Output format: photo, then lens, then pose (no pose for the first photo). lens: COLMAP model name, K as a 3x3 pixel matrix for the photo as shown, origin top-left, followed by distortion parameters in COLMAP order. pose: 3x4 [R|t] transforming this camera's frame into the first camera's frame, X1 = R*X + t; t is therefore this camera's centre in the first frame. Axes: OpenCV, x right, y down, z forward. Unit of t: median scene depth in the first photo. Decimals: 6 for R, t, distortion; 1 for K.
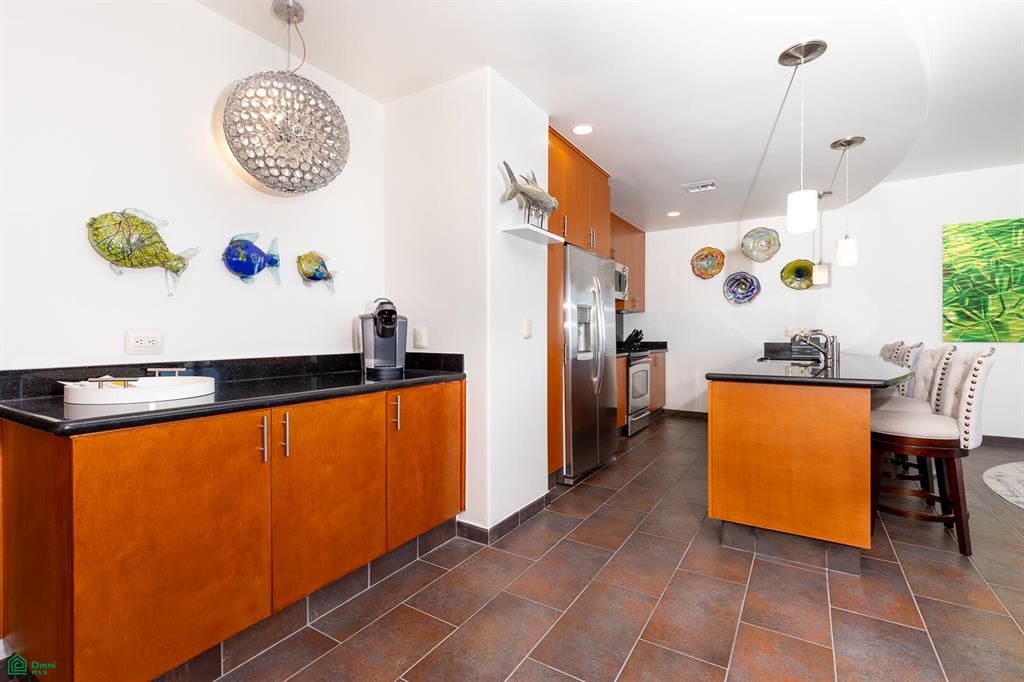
lens RADIAL K [[468.2, 0, 510.9], [0, 468.2, 339.7], [0, 0, 1]] dist [0.017576, -0.001430]
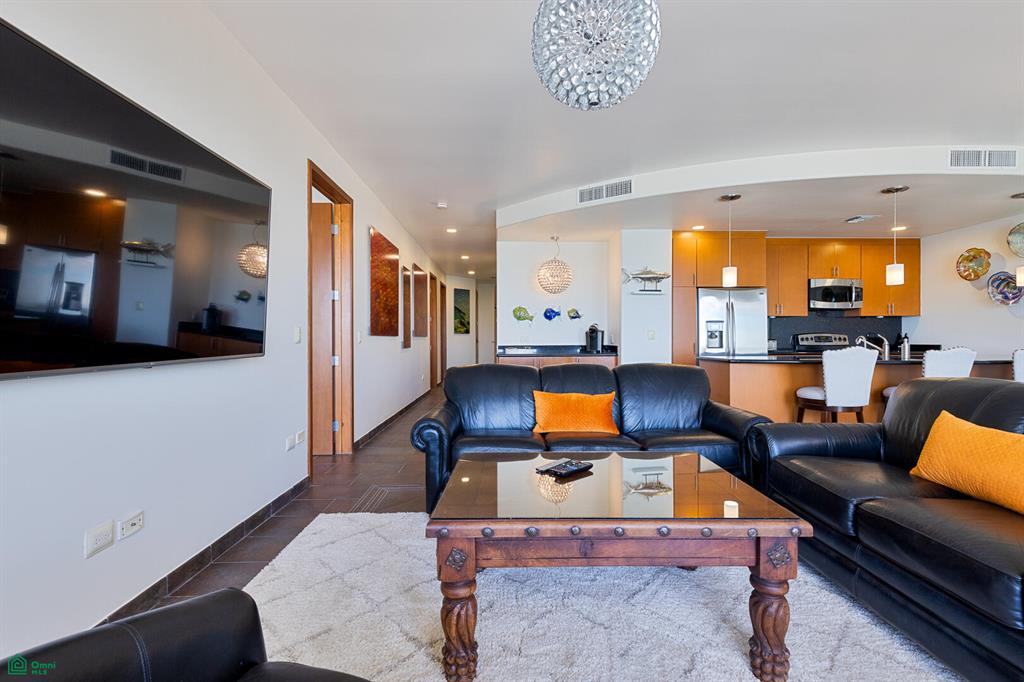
lens RADIAL K [[468.2, 0, 512.1], [0, 468.2, 338.8], [0, 0, 1]] dist [0.017576, -0.001430]
pose [[0.542408, 0.004756, -0.840102, 1.784307], [-0.006114, 0.999980, 0.001714, -0.006834], [0.840093, 0.004206, 0.542426, -0.858278]]
